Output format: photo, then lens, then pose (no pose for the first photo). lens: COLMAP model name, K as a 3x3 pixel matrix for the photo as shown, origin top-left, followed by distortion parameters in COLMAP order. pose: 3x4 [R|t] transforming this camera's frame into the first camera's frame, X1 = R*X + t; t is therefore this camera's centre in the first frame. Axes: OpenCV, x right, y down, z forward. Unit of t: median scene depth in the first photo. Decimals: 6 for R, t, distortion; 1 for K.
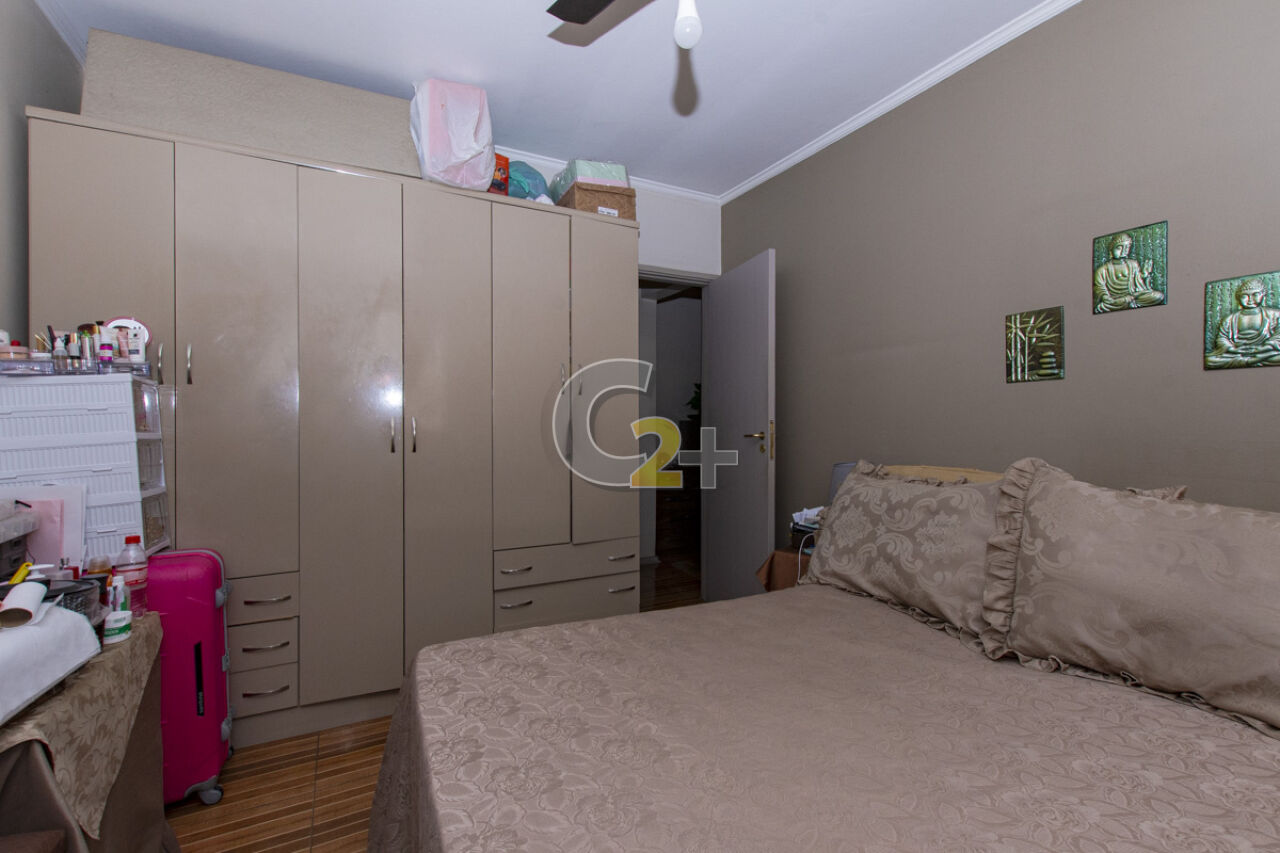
lens RADIAL K [[550.7, 0, 636.8], [0, 550.7, 429.8], [0, 0, 1]] dist [-0.000568, 0.000208]
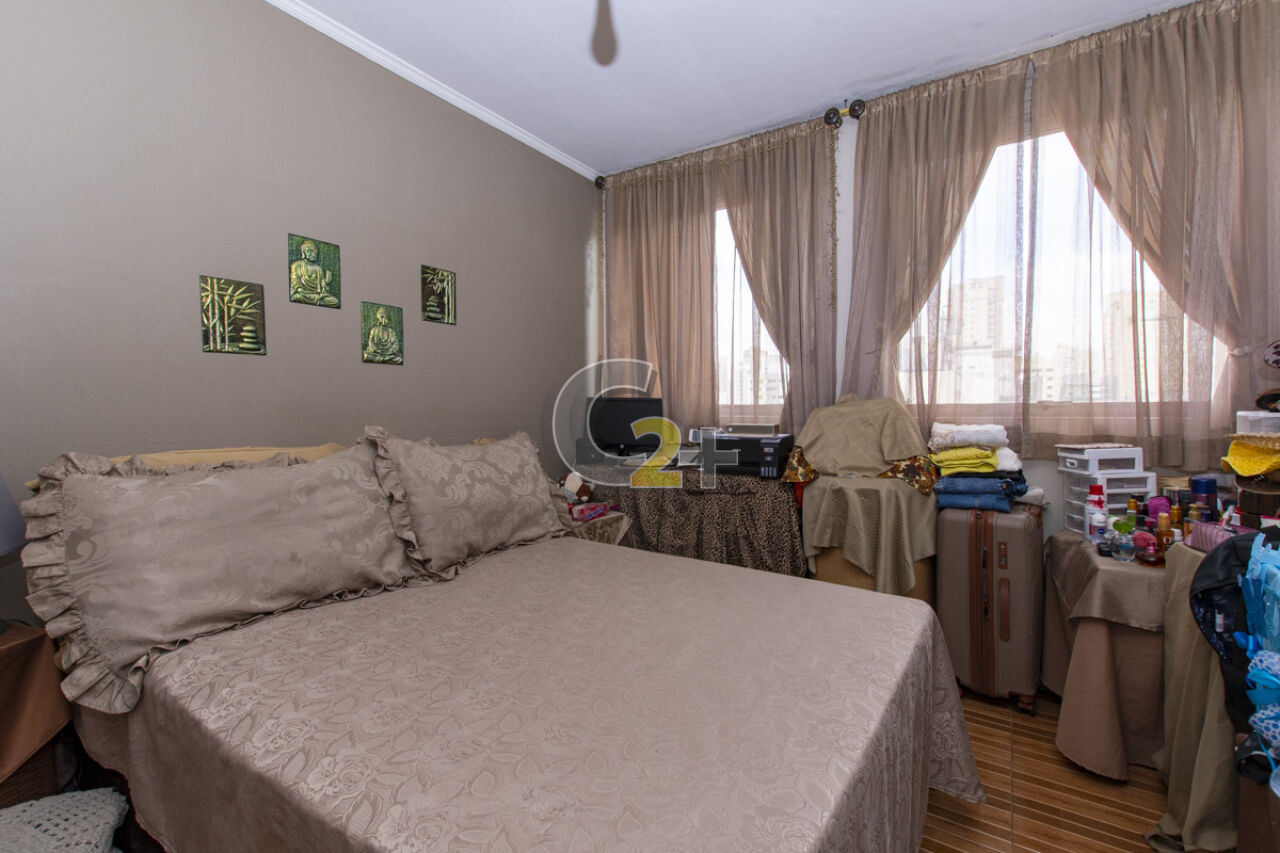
lens RADIAL K [[550.7, 0, 642.5], [0, 550.7, 425.9], [0, 0, 1]] dist [-0.000568, 0.000208]
pose [[-0.474710, -0.031653, 0.879573, -0.478949], [0.010684, 0.999072, 0.041720, 0.006136], [-0.880077, 0.029202, -0.473932, 0.838769]]
